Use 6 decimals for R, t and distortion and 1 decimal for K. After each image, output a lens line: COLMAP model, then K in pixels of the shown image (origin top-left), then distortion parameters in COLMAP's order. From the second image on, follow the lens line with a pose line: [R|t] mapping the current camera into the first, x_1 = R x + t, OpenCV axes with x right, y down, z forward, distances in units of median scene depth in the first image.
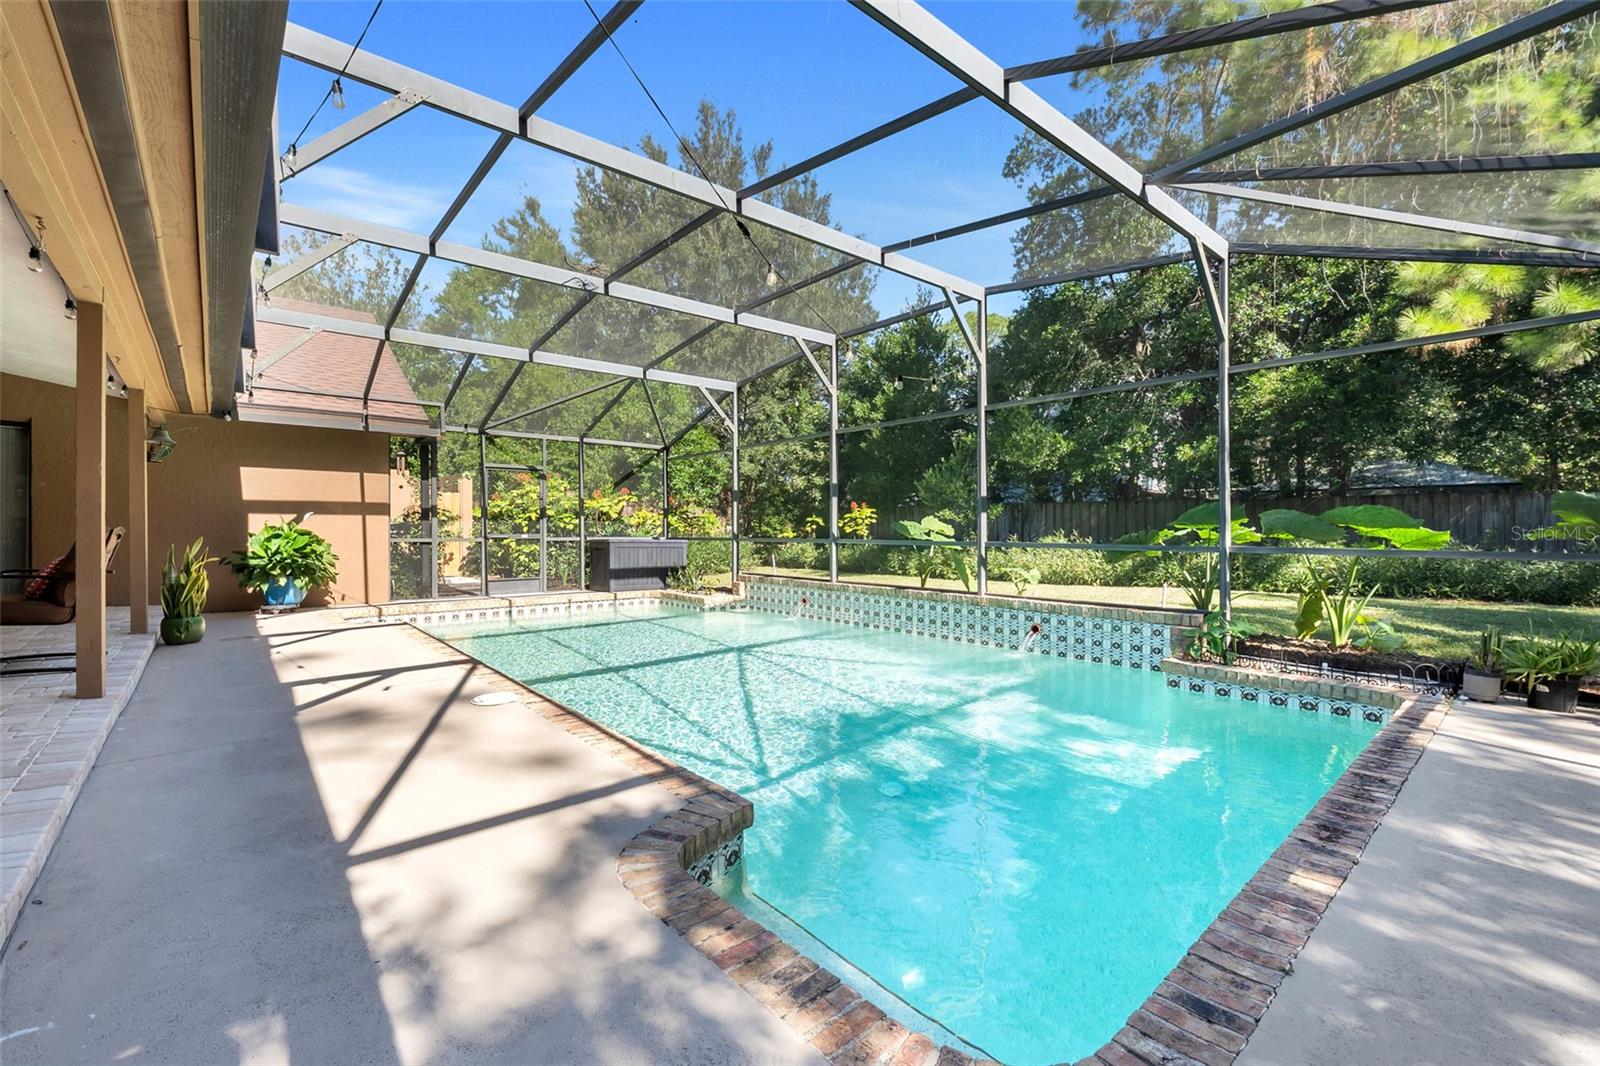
lens RADIAL K [[679.0, 0, 801.4], [0, 679.0, 548.7], [0, 0, 1]] dist [-0.017891, 0.000034]
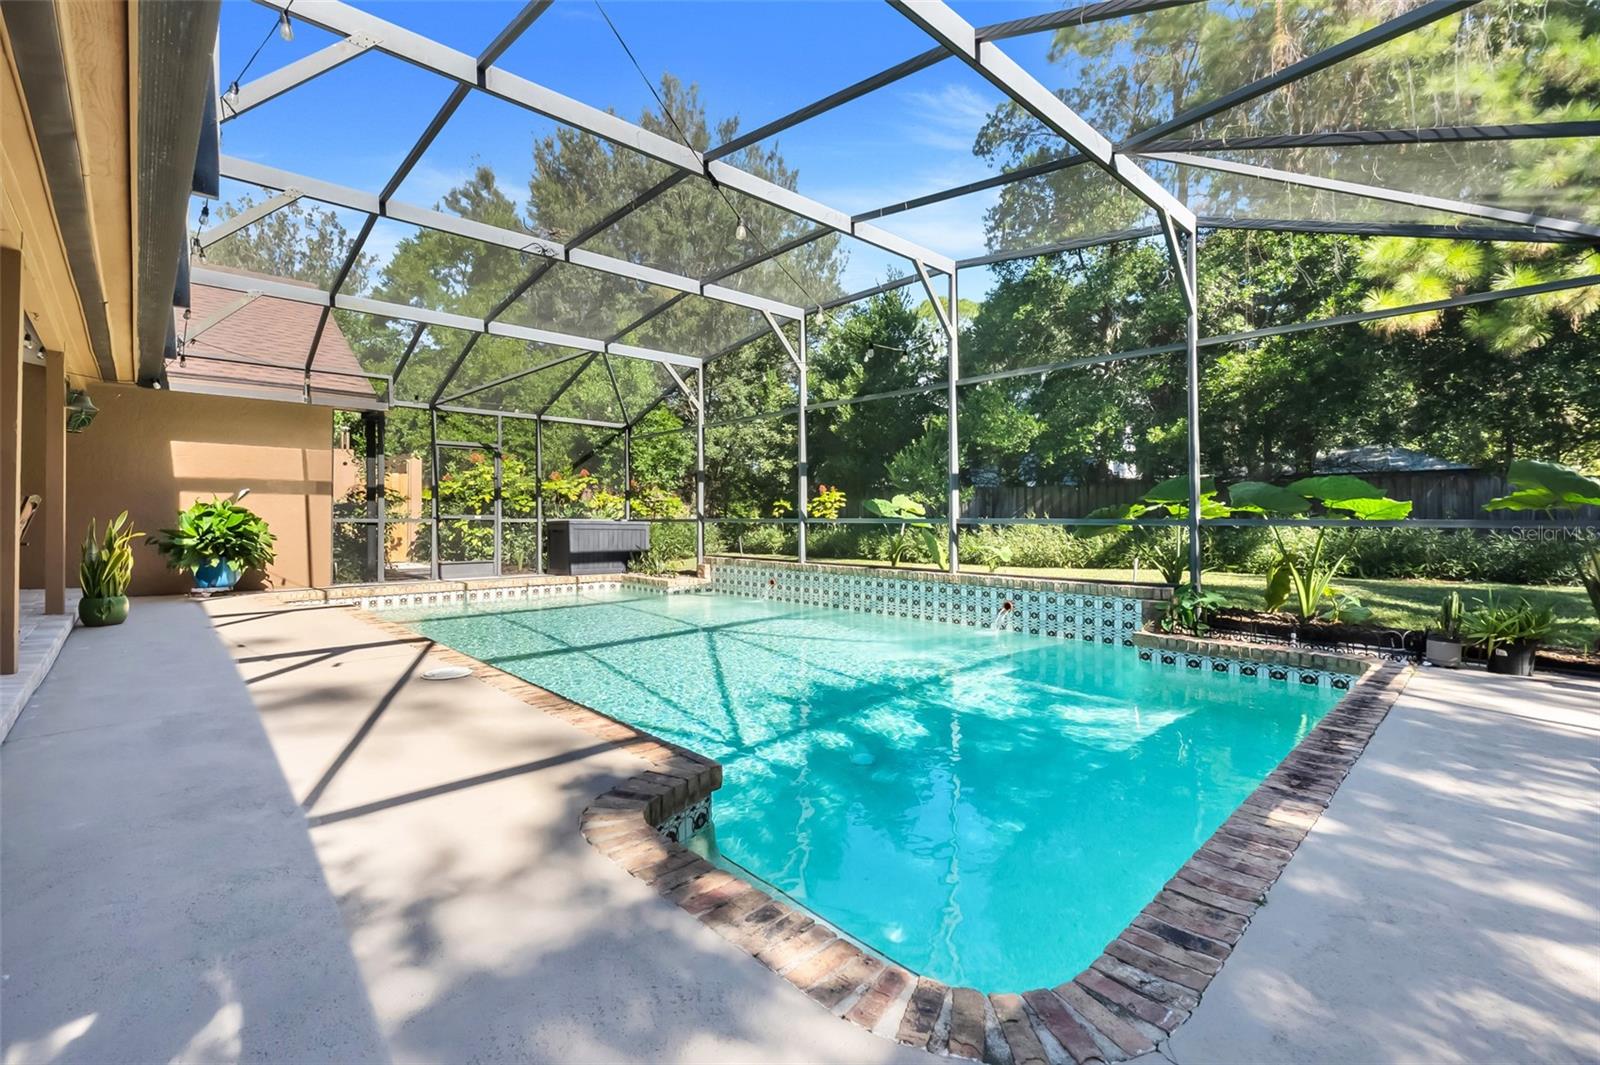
lens RADIAL K [[700.6, 0, 800.0], [0, 700.6, 532.5], [0, 0, 1]] dist [-0.016679, -0.000084]
pose [[0.998947, 0.001601, 0.045855, -0.001783], [-0.001095, 0.999938, -0.011060, 0.016701], [-0.045870, 0.010998, 0.998887, -0.001613]]
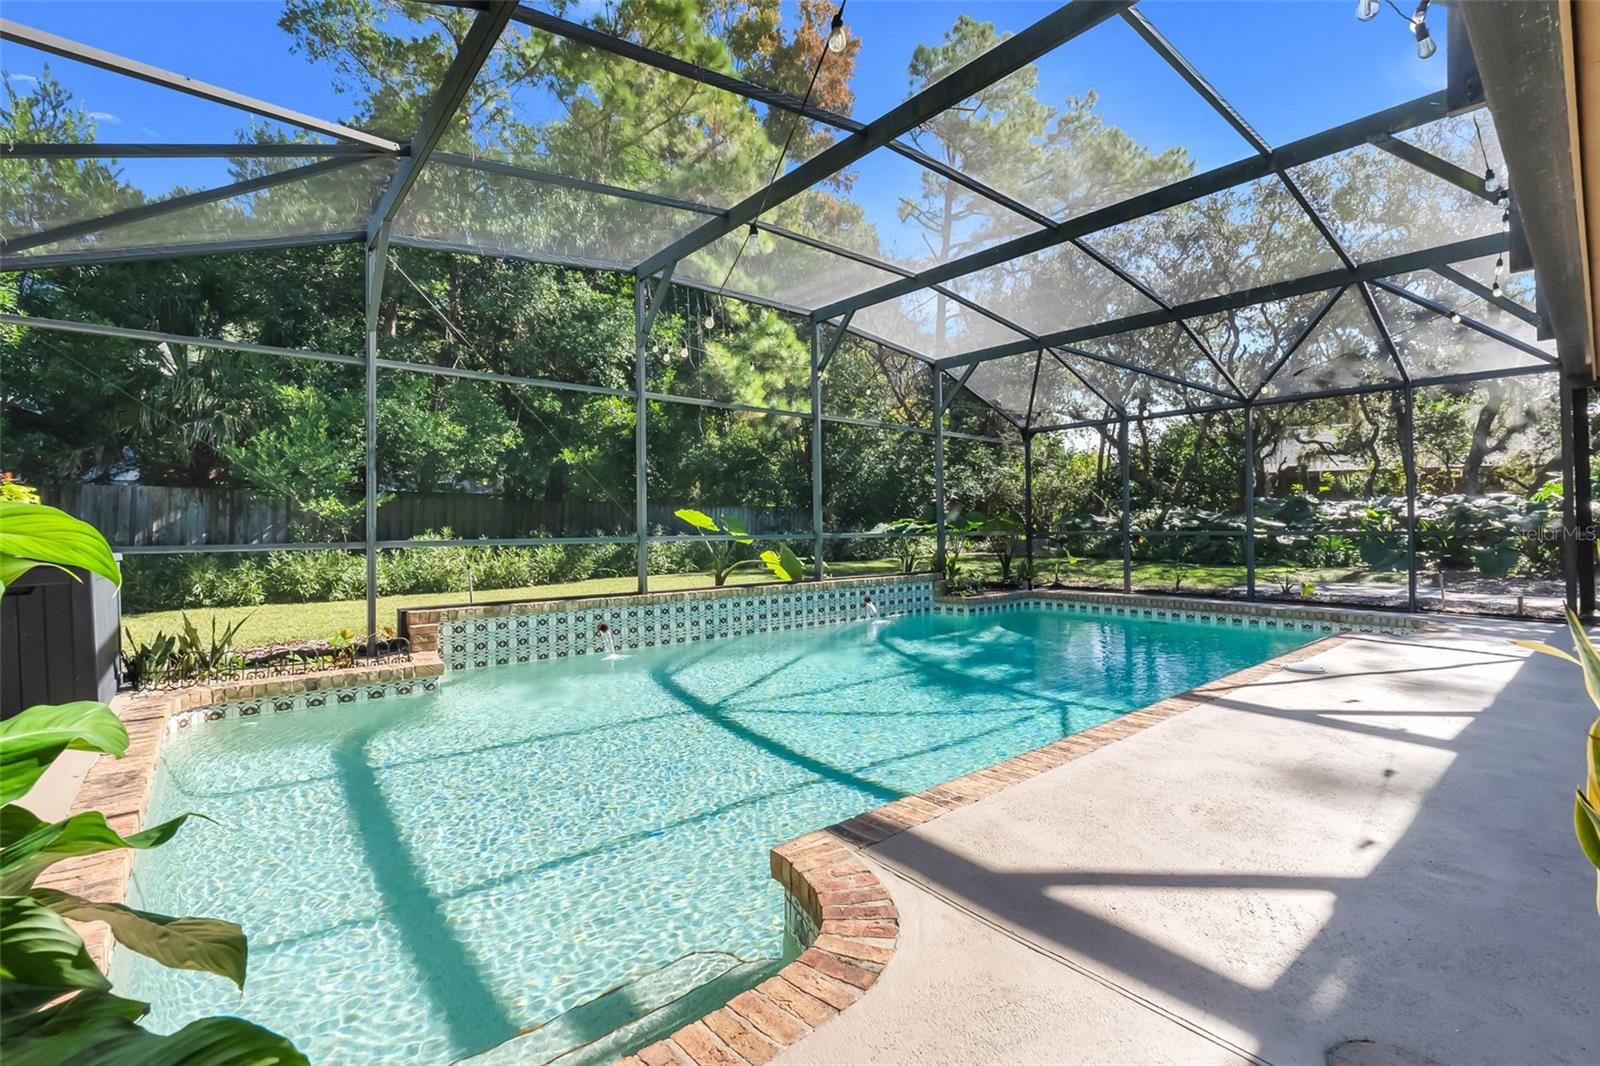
lens RADIAL K [[704.4, 0, 800.0], [0, 704.4, 533.0], [0, 0, 1]] dist [0.000200, -0.000024]
pose [[0.011370, -0.003203, 0.999930, -0.707536], [0.042037, 0.999112, 0.002722, -0.012473], [-0.999051, 0.042003, 0.011495, 0.793540]]
